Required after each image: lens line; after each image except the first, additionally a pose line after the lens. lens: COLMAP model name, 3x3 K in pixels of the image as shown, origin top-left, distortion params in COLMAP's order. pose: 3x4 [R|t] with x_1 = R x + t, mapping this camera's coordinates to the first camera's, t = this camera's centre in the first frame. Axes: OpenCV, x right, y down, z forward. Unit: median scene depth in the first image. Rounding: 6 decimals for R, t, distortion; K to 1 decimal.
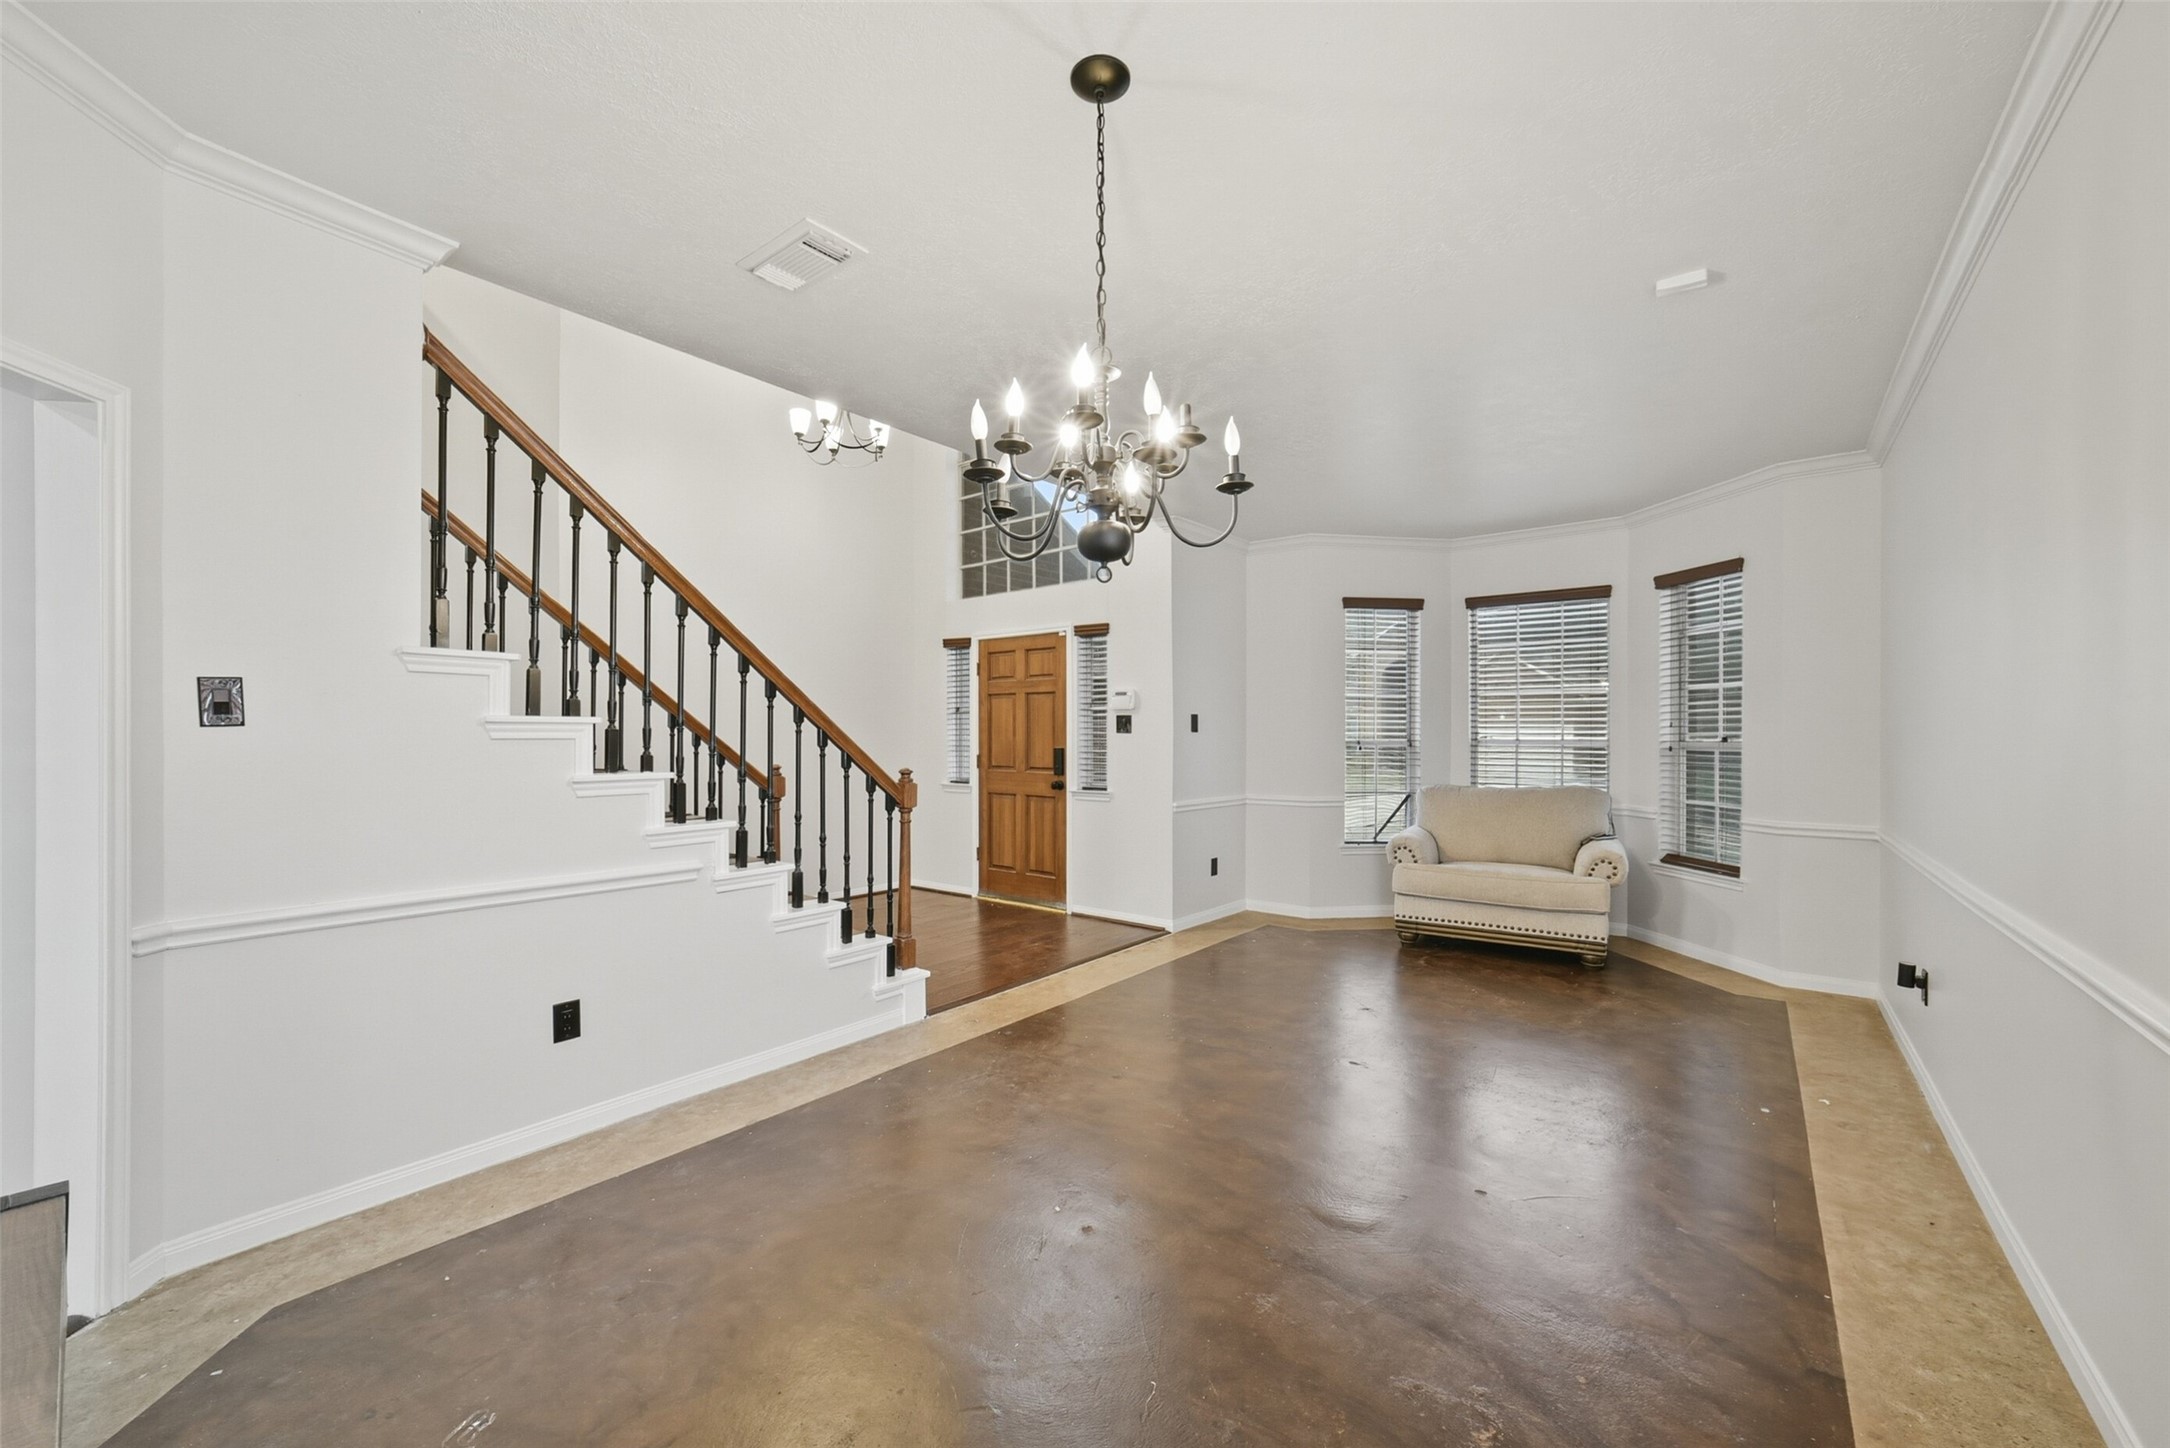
lens RADIAL K [[853.9, 0, 1098.4], [0, 853.9, 729.1], [0, 0, 1]] dist [-0.012553, 0.004244]
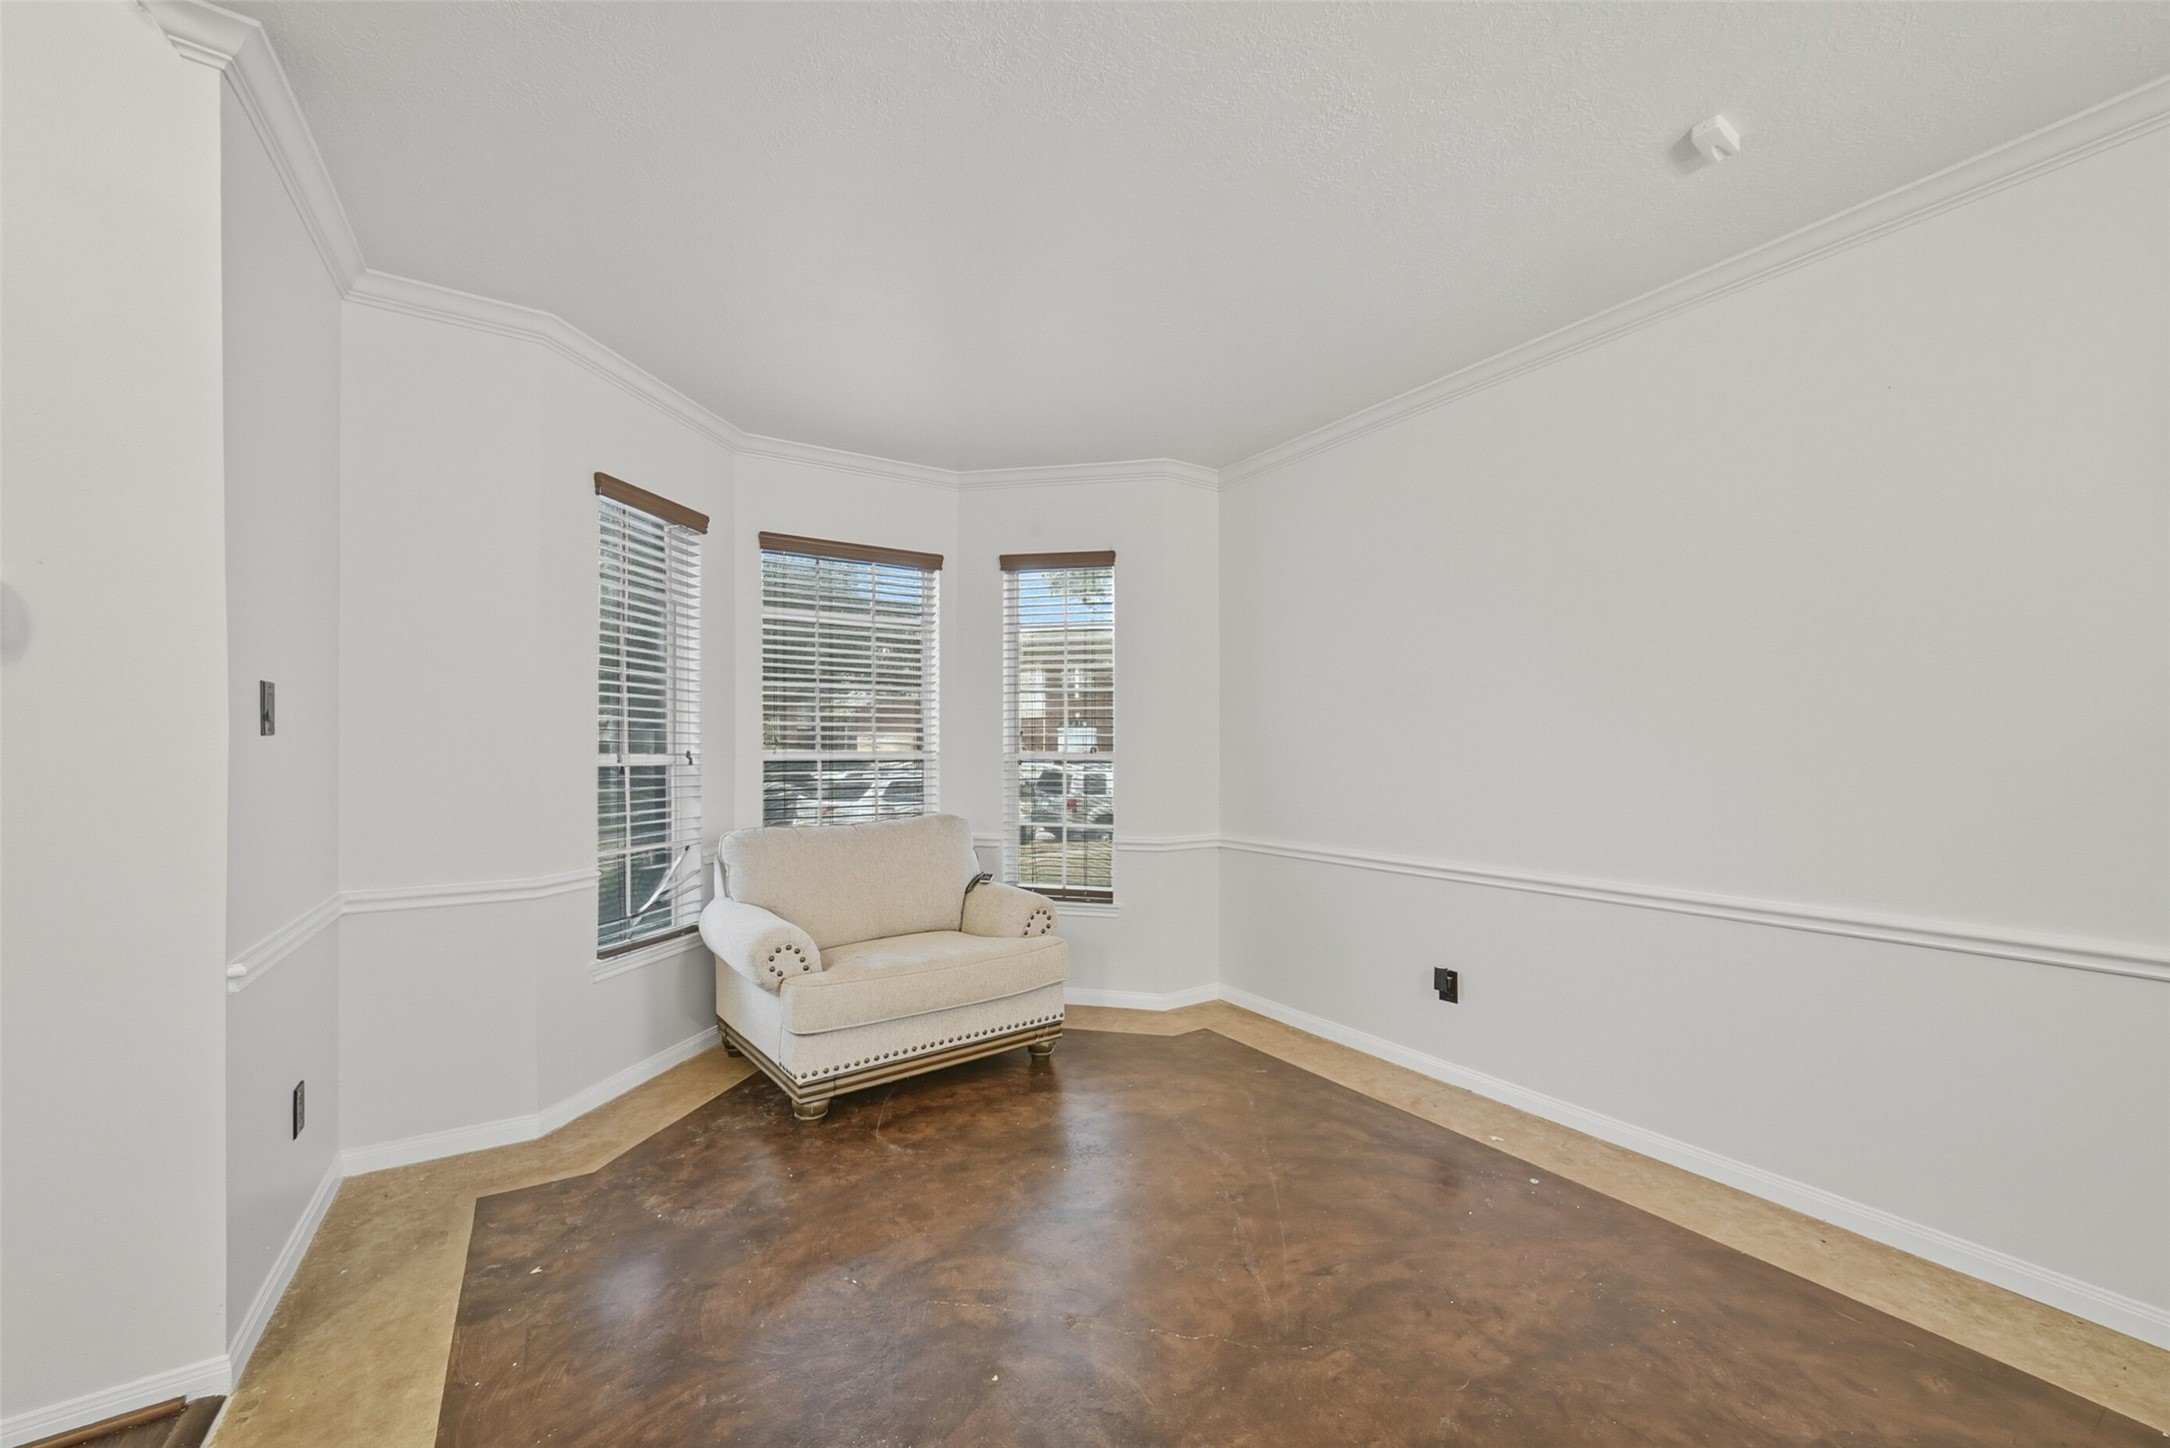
lens RADIAL K [[853.9, 0, 1092.5], [0, 853.9, 743.4], [0, 0, 1]] dist [-0.012553, 0.004244]
pose [[0.342044, 0.006485, 0.939662, -0.104864], [-0.002274, 0.999979, -0.006074, 0.010113], [-0.939681, -0.000059, 0.342051, 0.693730]]
